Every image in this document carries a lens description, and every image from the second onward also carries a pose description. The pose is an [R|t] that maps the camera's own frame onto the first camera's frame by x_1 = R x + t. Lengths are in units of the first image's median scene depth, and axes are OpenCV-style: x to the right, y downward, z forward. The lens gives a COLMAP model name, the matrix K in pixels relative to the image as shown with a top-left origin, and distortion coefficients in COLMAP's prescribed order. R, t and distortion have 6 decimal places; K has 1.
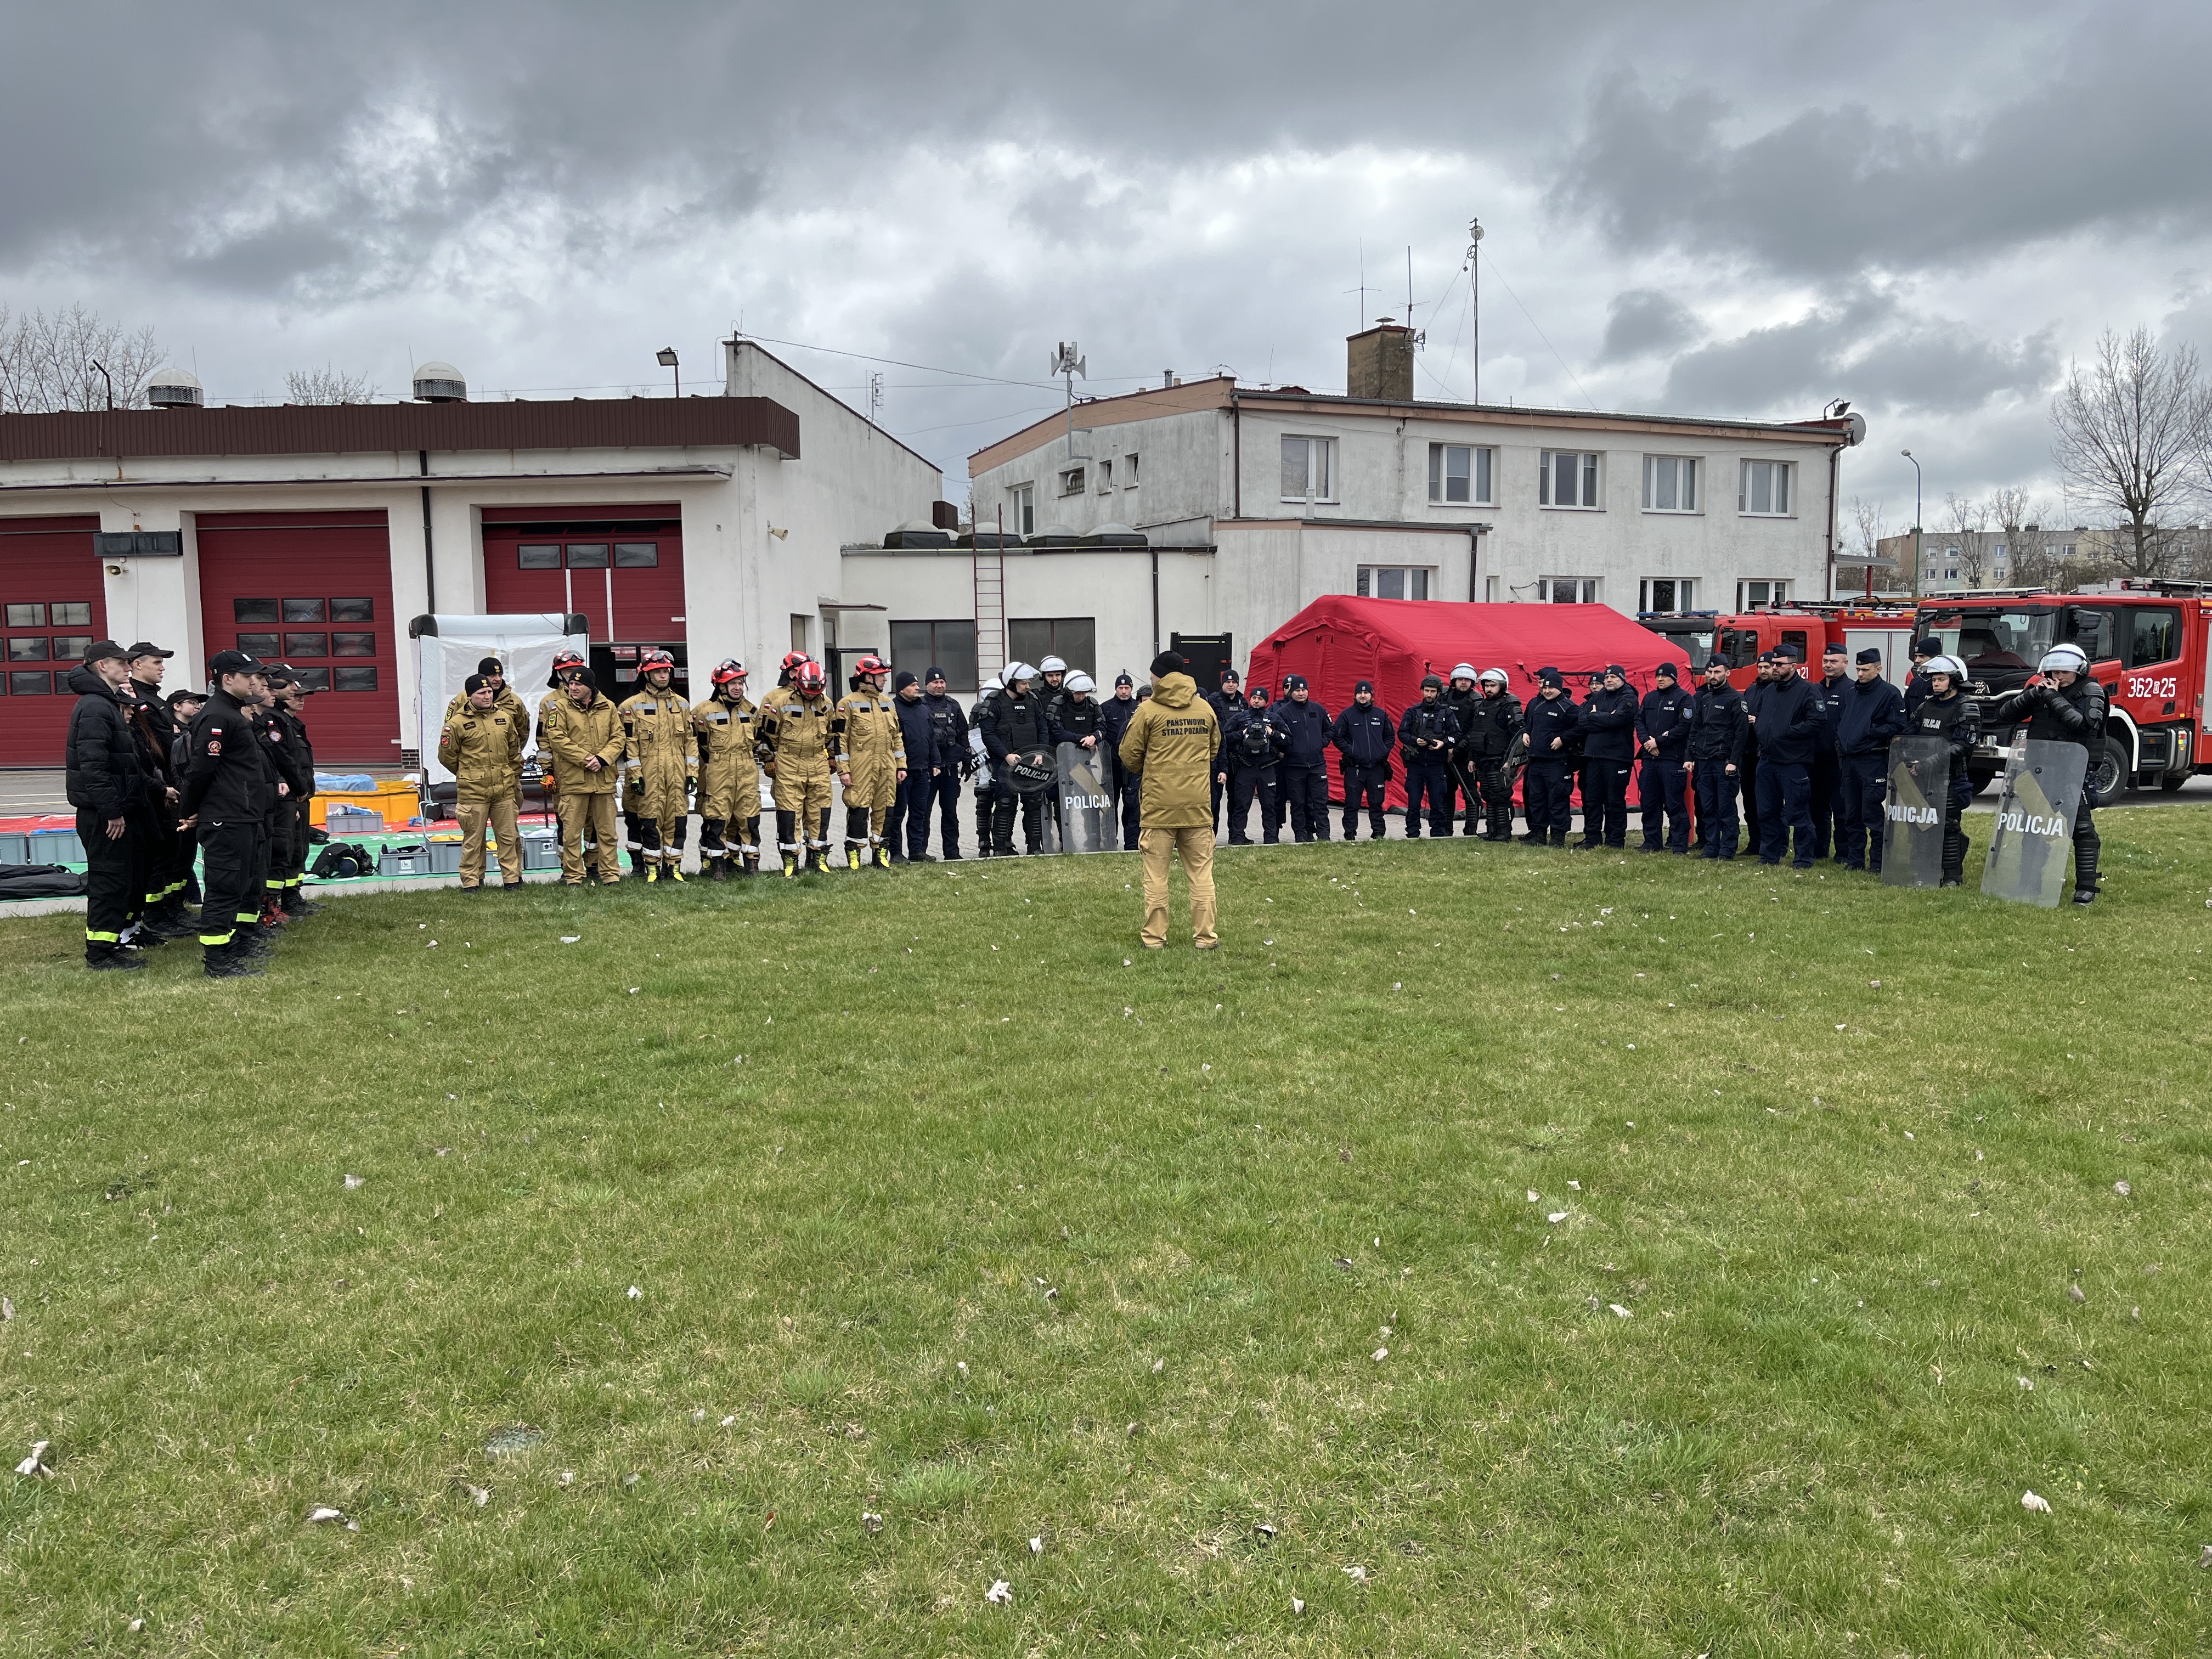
lens RADIAL K [[1684.7, 0, 1055.9], [0, 1684.7, 831.3], [0, 0, 1]] dist [0.039003, -0.073234]
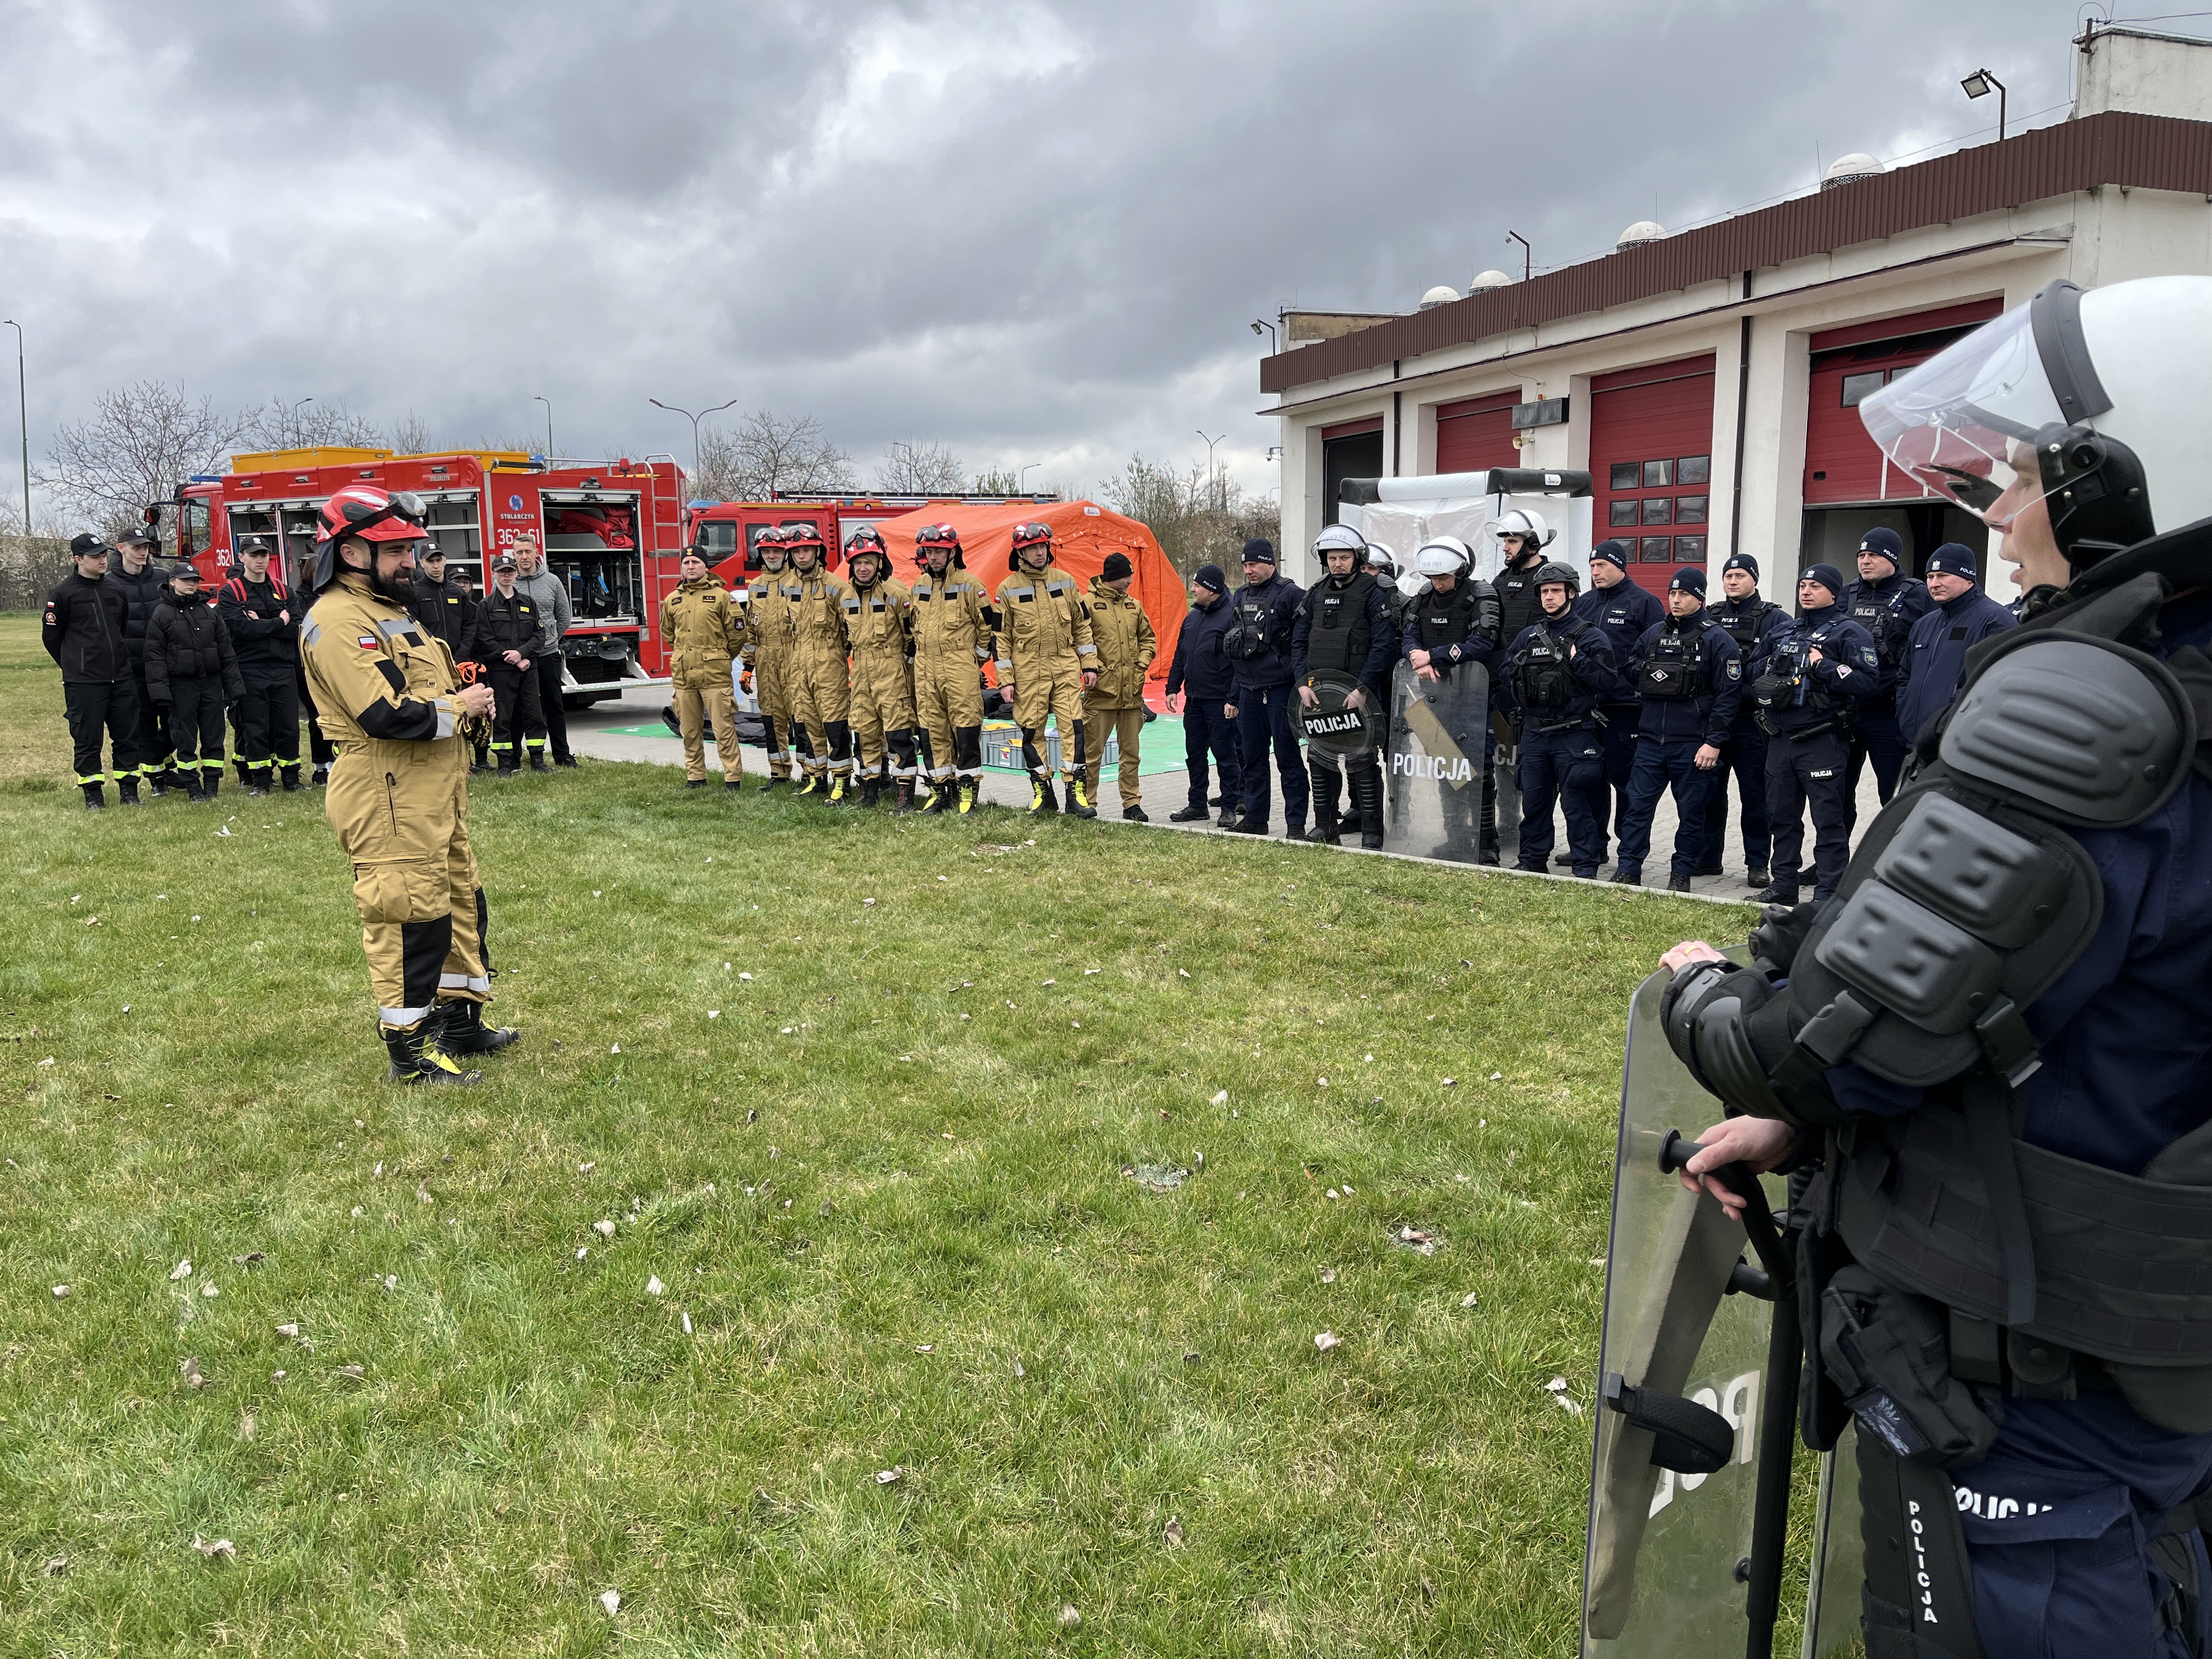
lens RADIAL K [[1684.7, 0, 1055.9], [0, 1684.7, 831.3], [0, 0, 1]] dist [0.039003, -0.073234]
pose [[0.412983, 0.143859, -0.899305, 0.279210], [-0.074609, 0.989471, 0.124020, -0.032537], [0.907678, 0.015878, 0.419367, 0.363404]]
